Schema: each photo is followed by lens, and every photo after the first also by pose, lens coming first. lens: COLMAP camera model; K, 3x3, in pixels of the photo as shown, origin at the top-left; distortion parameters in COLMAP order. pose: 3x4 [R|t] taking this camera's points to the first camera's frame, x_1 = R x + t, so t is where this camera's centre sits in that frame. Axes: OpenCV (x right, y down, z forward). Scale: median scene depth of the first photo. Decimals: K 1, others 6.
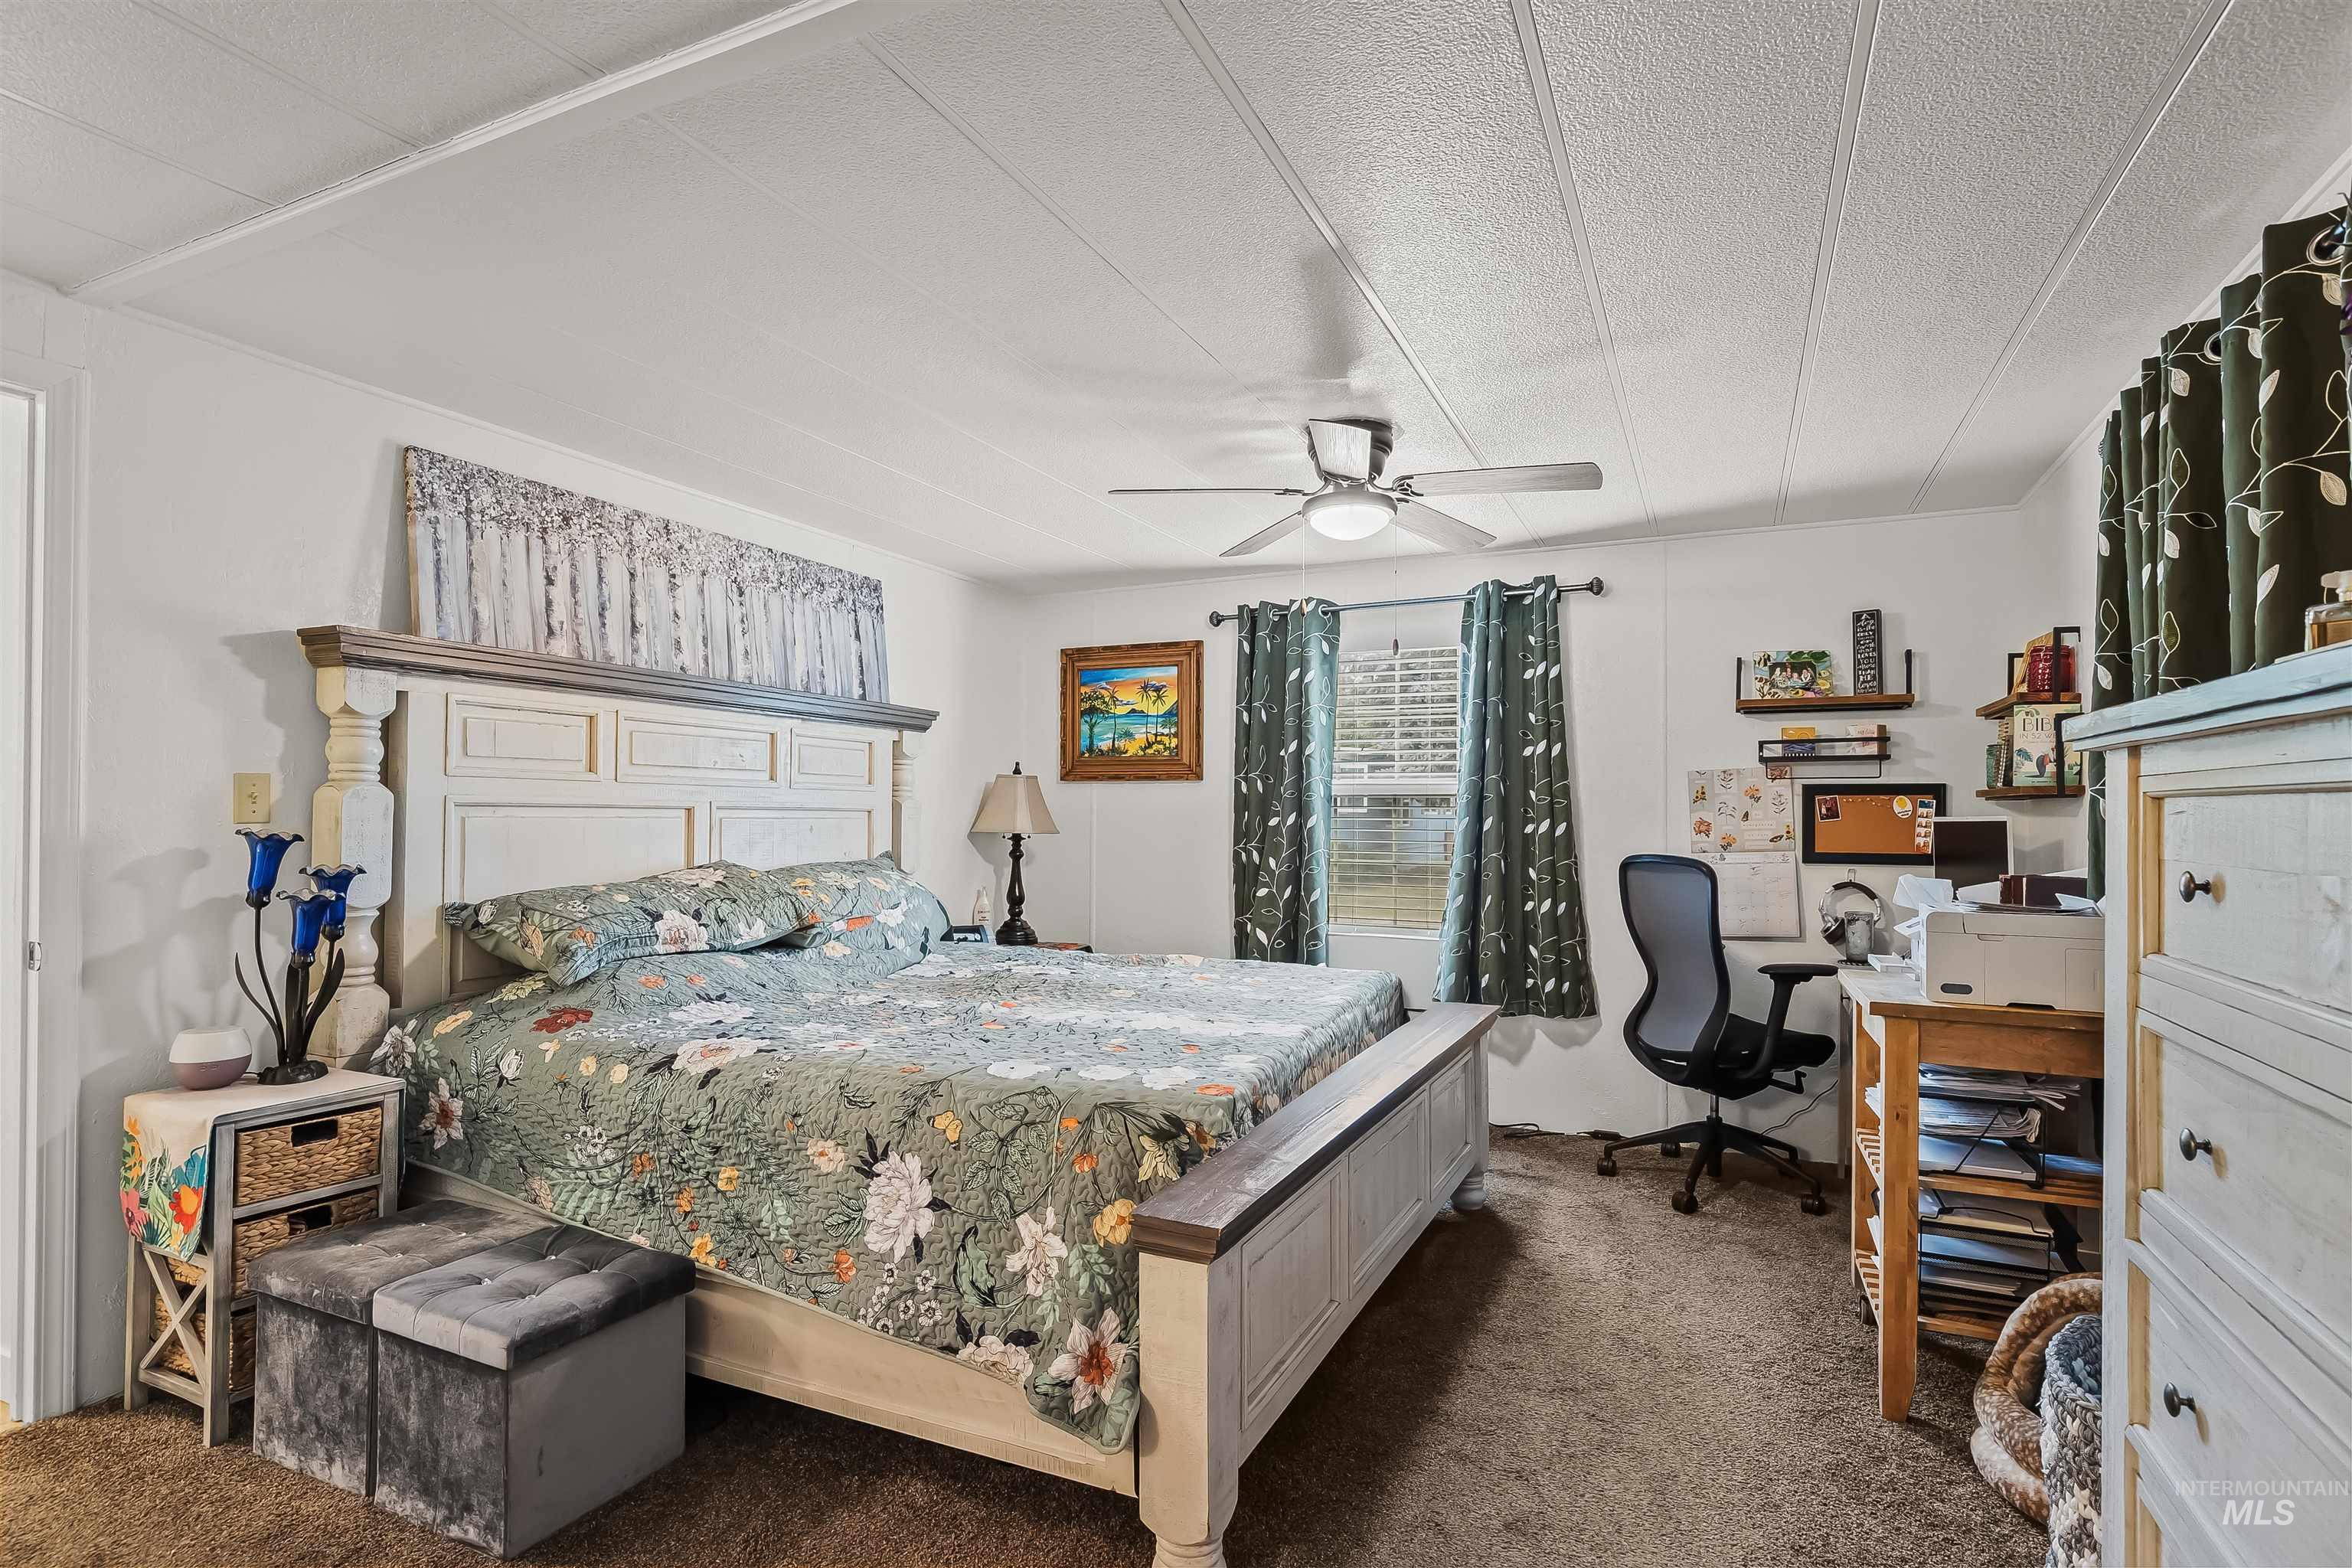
lens RADIAL K [[1160.5, 0, 1183.3], [0, 1160.5, 791.8], [0, 0, 1]] dist [-0.011995, 0.004134]
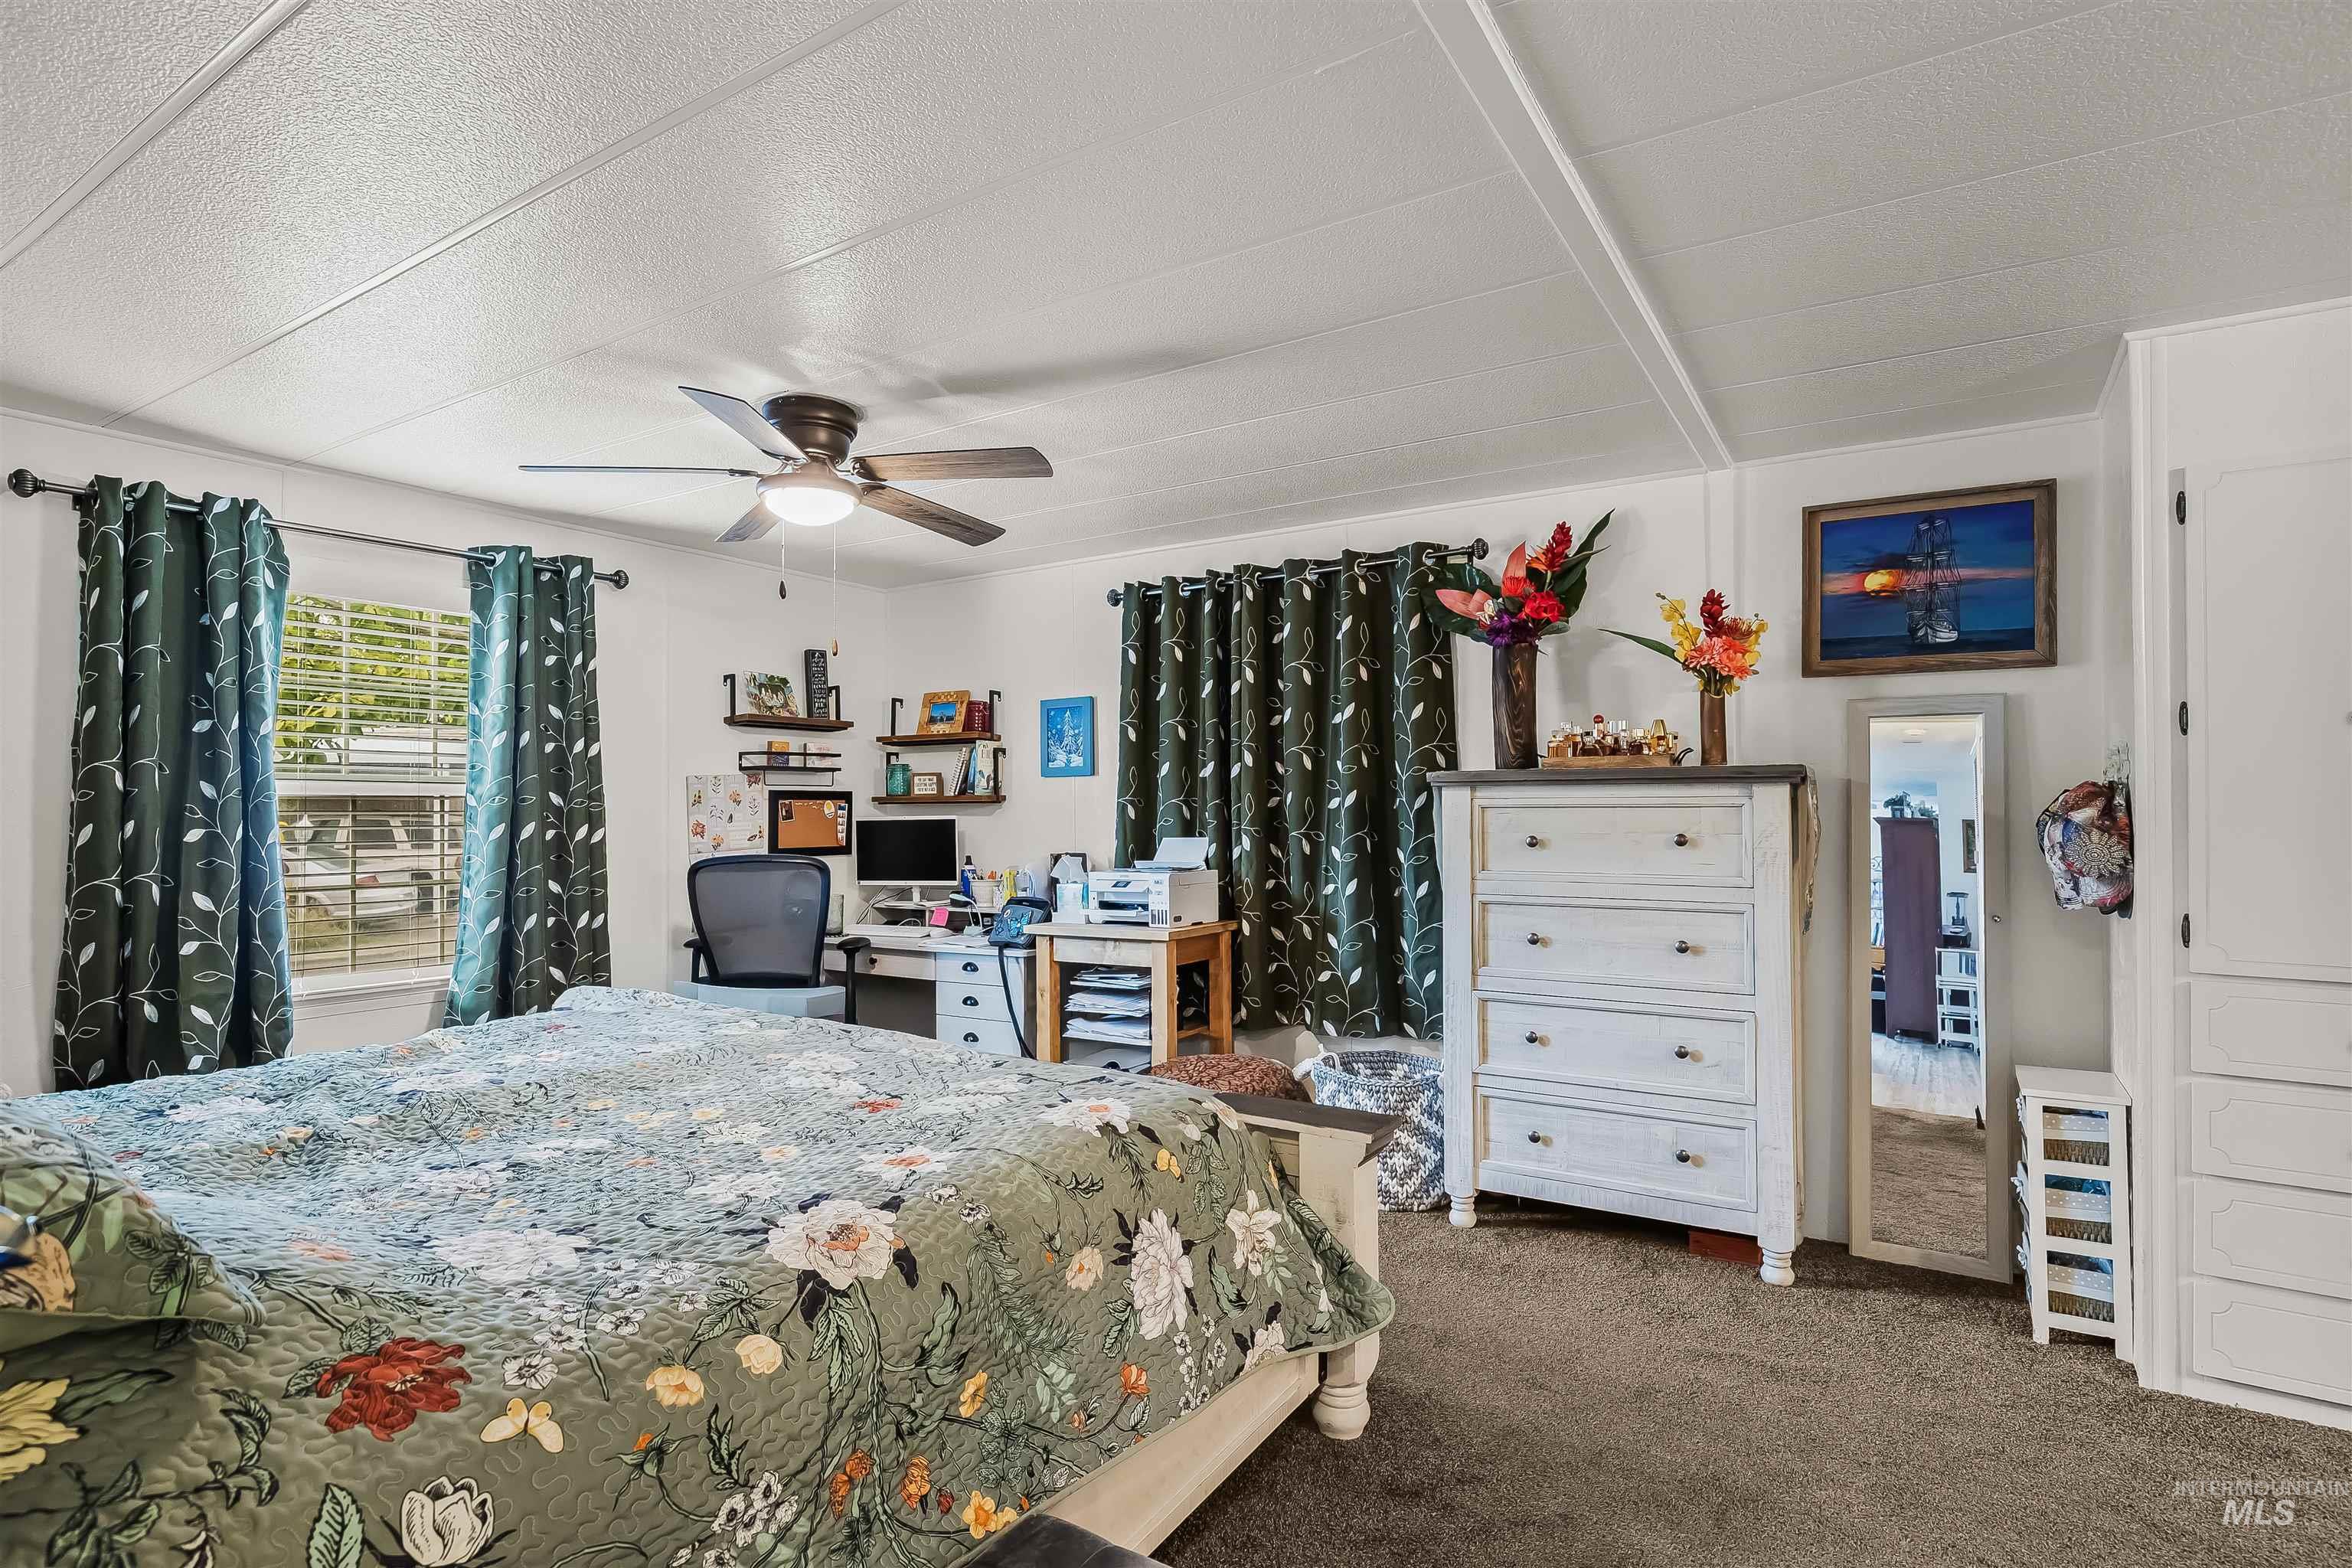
lens RADIAL K [[1160.5, 0, 1183.3], [0, 1160.5, 791.8], [0, 0, 1]] dist [-0.011995, 0.004134]
pose [[0.125450, 0.010647, 0.992043, -0.588019], [-0.011662, 0.999889, -0.009257, 0.001144], [-0.992031, -0.010408, 0.125561, 0.462296]]
